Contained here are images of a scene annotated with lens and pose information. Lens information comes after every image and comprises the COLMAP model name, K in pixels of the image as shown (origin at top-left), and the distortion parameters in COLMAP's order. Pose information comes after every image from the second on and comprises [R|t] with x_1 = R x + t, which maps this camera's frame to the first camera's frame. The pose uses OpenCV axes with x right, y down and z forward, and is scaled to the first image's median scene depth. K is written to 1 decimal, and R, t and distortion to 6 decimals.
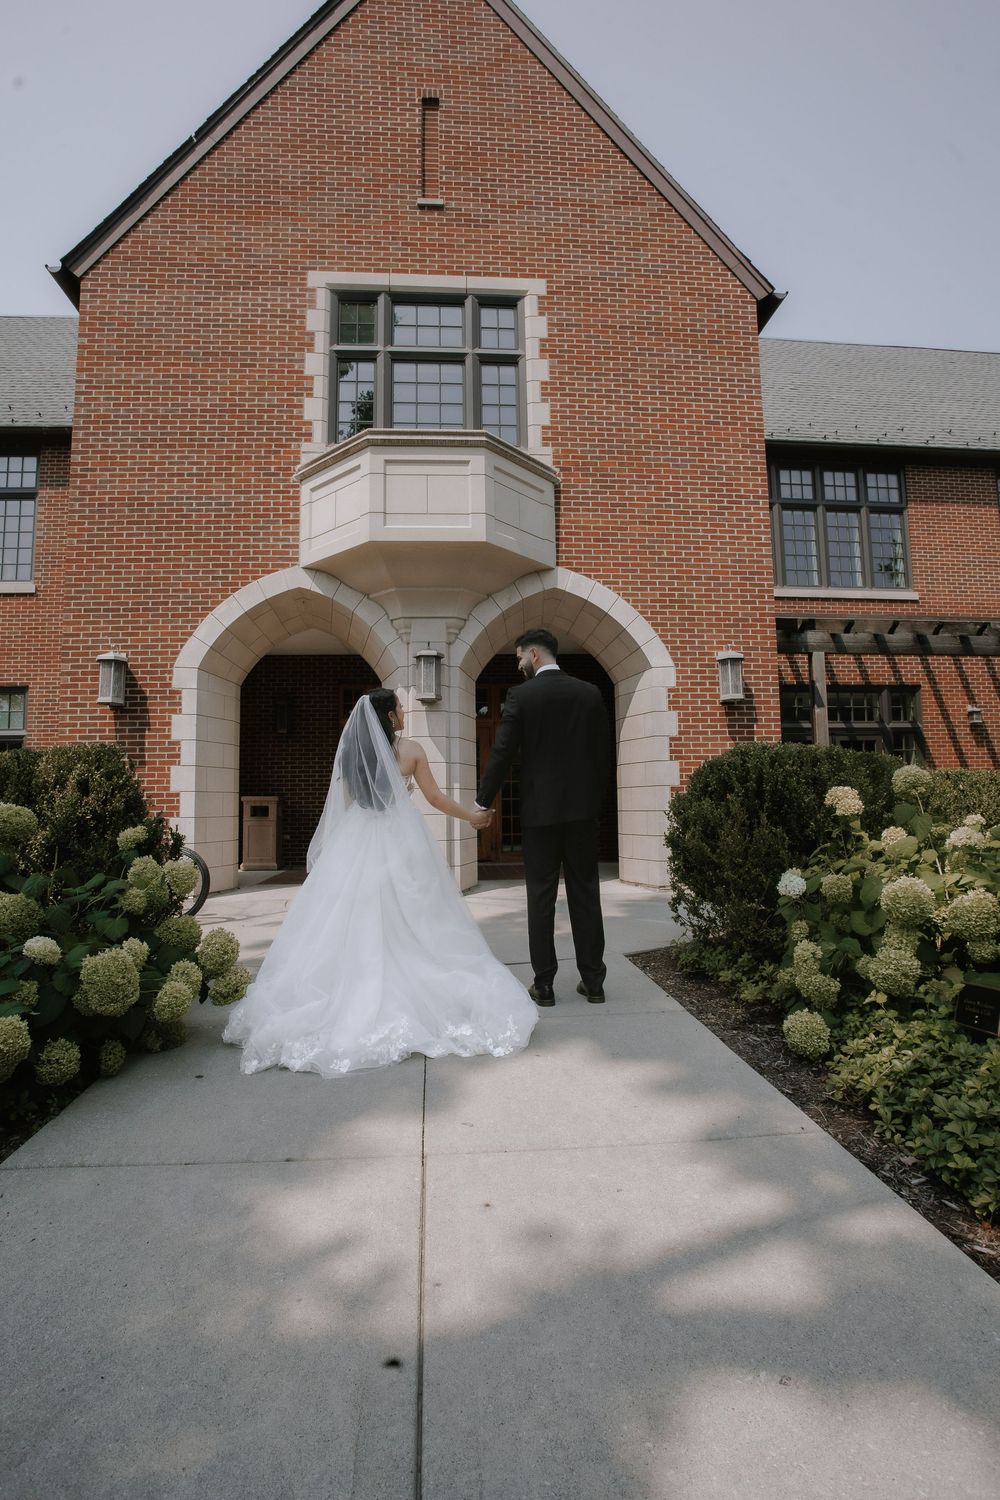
lens RADIAL K [[794.0, 0, 510.2], [0, 794.0, 752.2], [0, 0, 1]] dist [-0.059871, 0.027759]
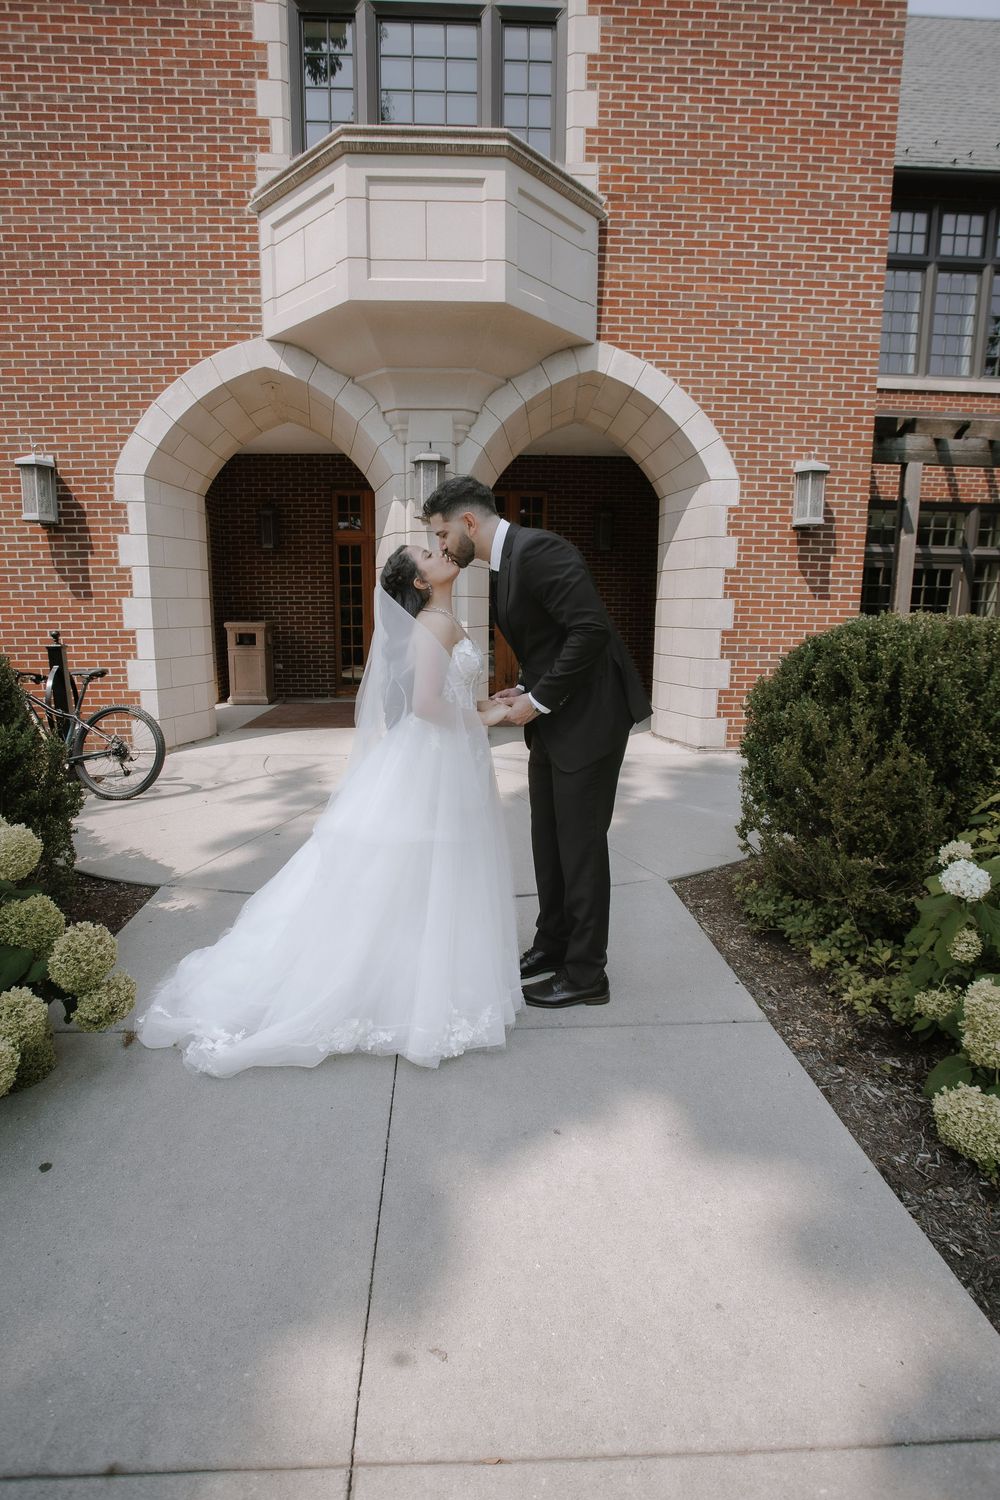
lens RADIAL K [[794.0, 0, 493.1], [0, 794.0, 764.8], [0, 0, 1]] dist [-0.059871, 0.027759]
pose [[0.998837, 0.028725, -0.038712, -0.000845], [-0.017799, 0.966083, 0.257617, -0.032522], [0.044799, -0.256629, 0.965471, 0.168639]]
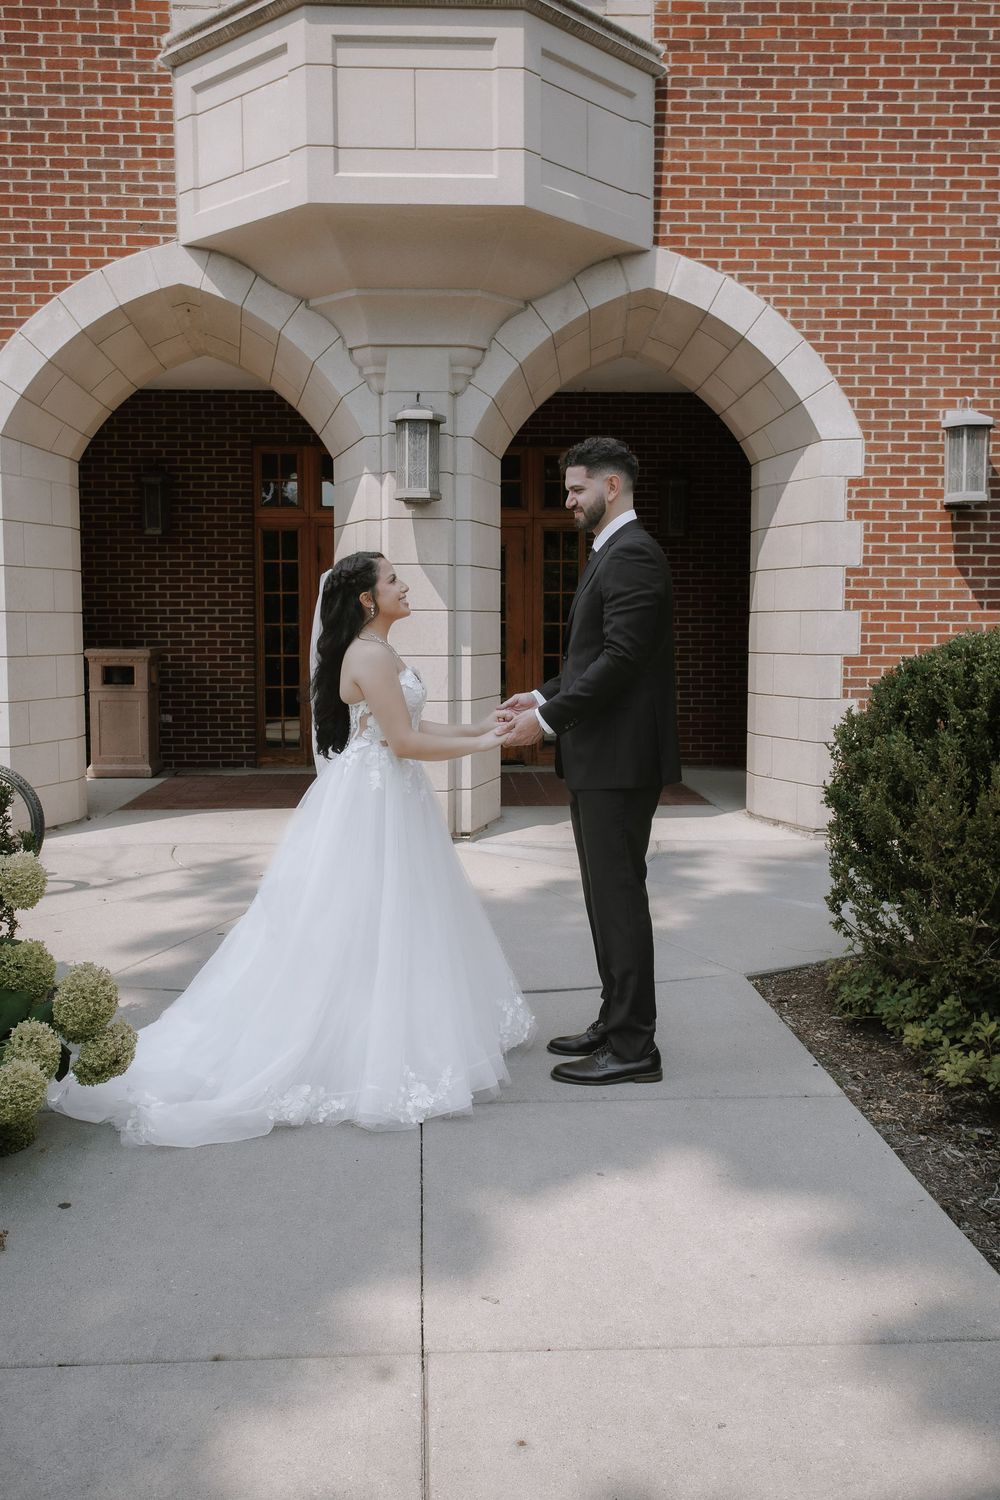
lens RADIAL K [[1420.2, 0, 516.9], [0, 1420.2, 780.1], [0, 0, 1]] dist [0.054142, 0.000000]
pose [[0.999499, 0.018743, -0.025519, -0.003198], [-0.014077, 0.984986, 0.172058, -0.045904], [0.028361, -0.171613, 0.984756, -0.026402]]
